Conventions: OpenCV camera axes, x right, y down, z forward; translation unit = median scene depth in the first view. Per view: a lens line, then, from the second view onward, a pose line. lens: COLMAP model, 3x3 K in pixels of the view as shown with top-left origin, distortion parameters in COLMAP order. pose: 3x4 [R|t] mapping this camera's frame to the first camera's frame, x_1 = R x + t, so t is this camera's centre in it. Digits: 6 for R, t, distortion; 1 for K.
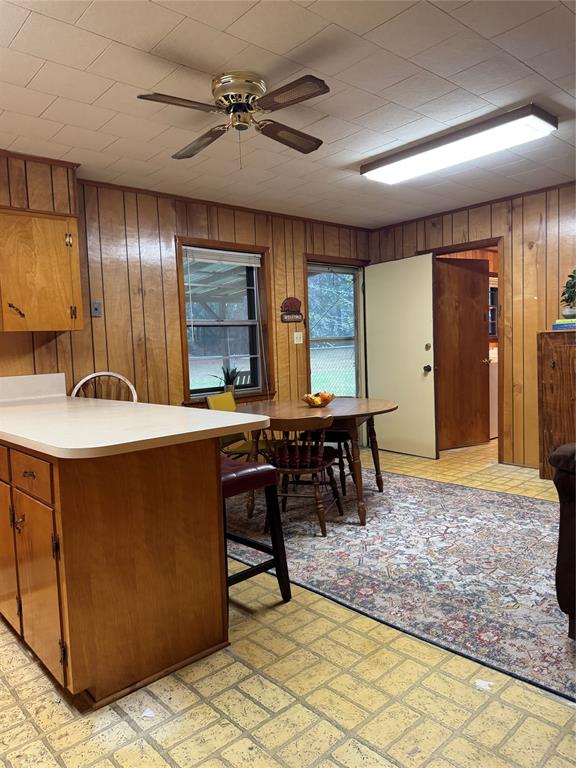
lens RADIAL K [[543.5, 0, 295.0], [0, 543.5, 382.0], [0, 0, 1]] dist [0.030646, -0.032019]
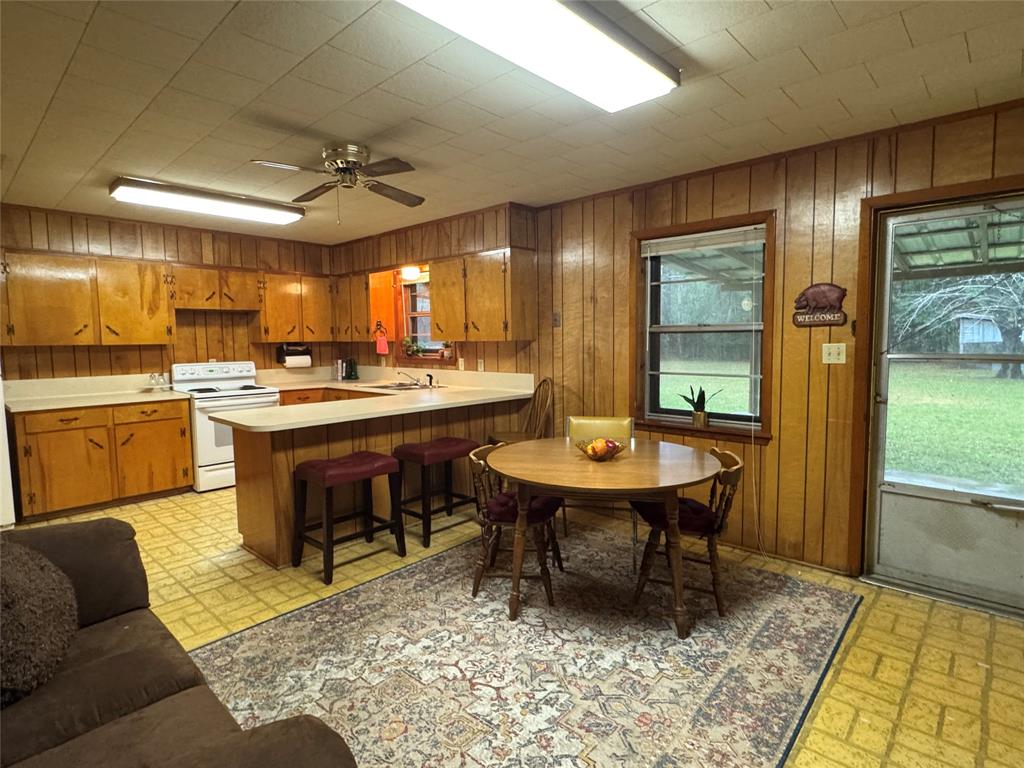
lens RADIAL K [[552.5, 0, 515.2], [0, 552.5, 381.2], [0, 0, 1]] dist [0.001203, 0.002481]
pose [[0.073604, 0.119795, -0.990066, 0.936362], [-0.058571, 0.991565, 0.115622, -0.166964], [0.995566, 0.049479, 0.080000, 1.033989]]
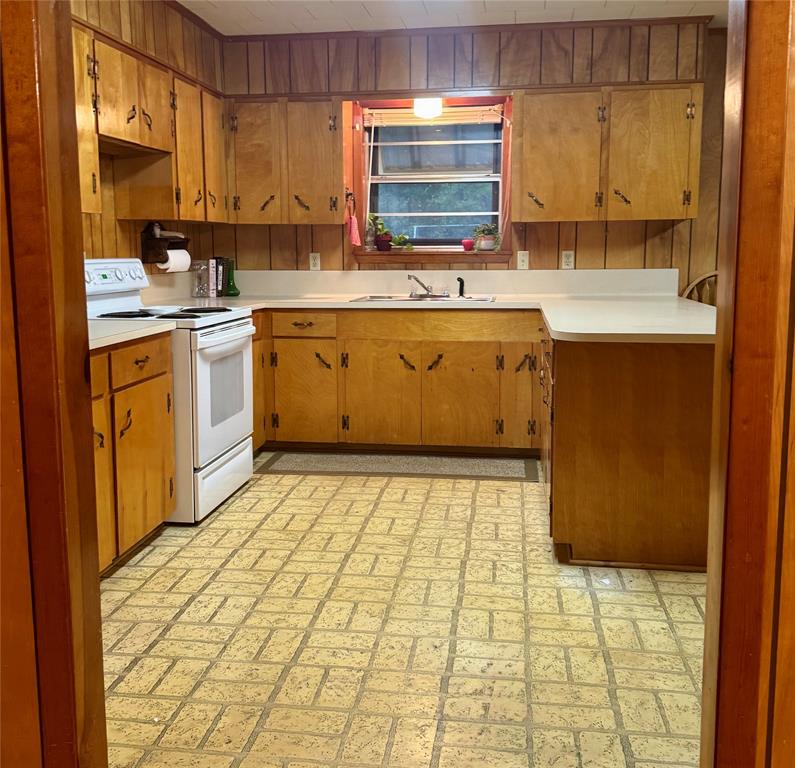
lens RADIAL K [[860.6, 0, 391.4], [0, 860.6, 359.1], [0, 0, 1]] dist [0.076737, 0.000000]
pose [[0.632945, 0.138457, -0.761715, 0.411613], [-0.072054, 0.990143, 0.120105, -0.009424], [0.770836, -0.021135, 0.636683, -0.246591]]
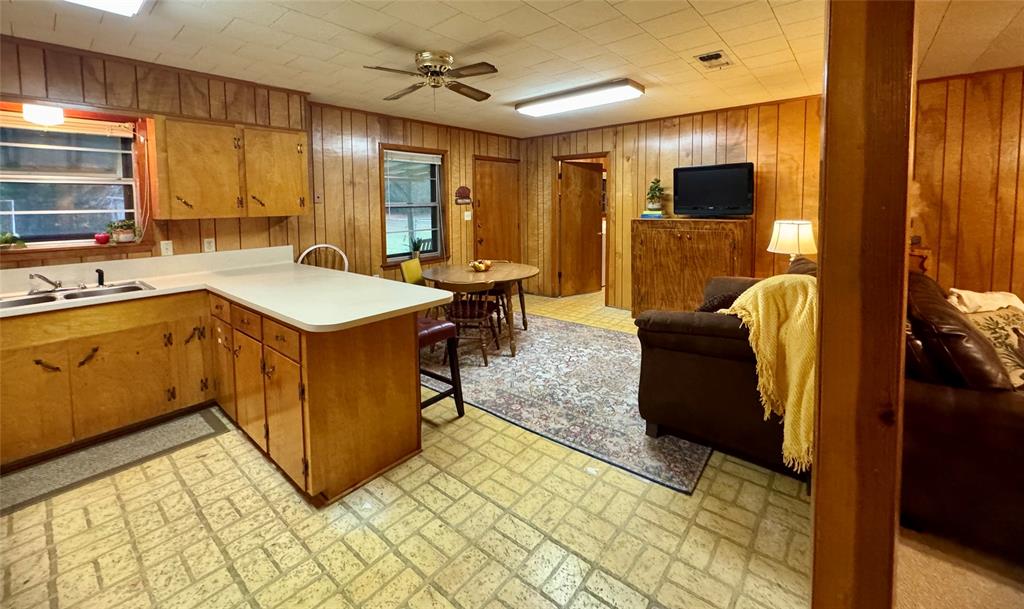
lens RADIAL K [[407.9, 0, 514.0], [0, 407.9, 225.9], [0, 0, 1]] dist [0.000204, 0.000573]
pose [[0.991090, 0.018251, 0.131940, -0.022603], [-0.016199, 0.999731, -0.016604, -0.067023], [-0.132207, 0.014318, 0.991119, -0.070626]]
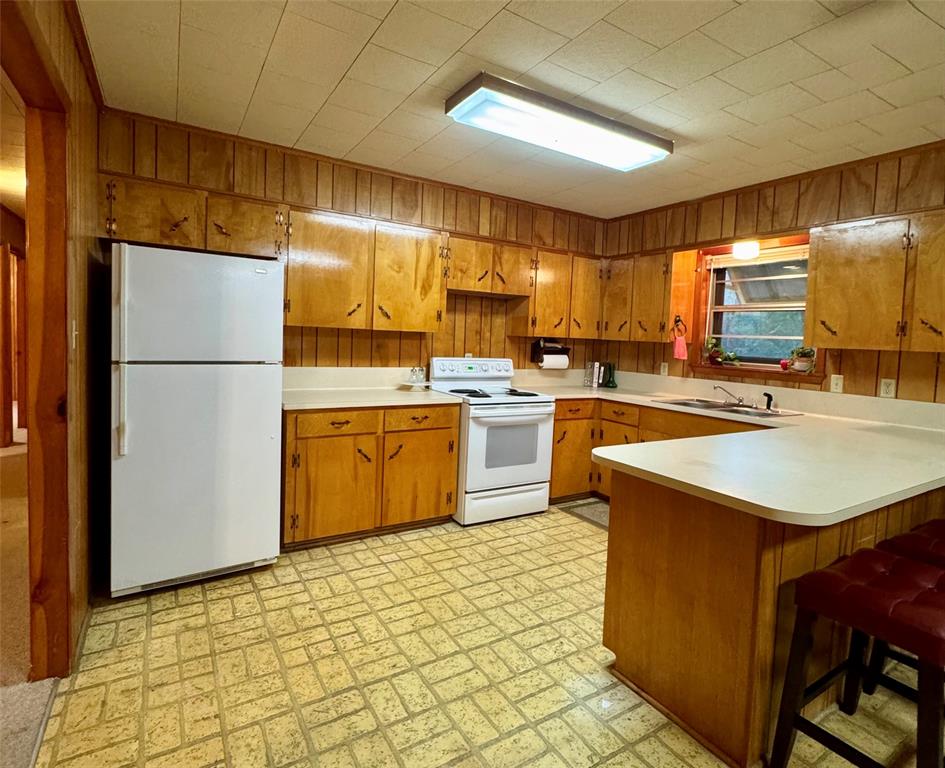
lens RADIAL K [[507.2, 0, 473.1], [0, 507.2, 361.4], [0, 0, 1]] dist [-0.003972, 0.003074]
pose [[-0.194785, 0.081268, -0.977474, 0.415657], [-0.097843, 0.989981, 0.101805, -0.092962], [0.975954, 0.115469, -0.184882, 0.475756]]
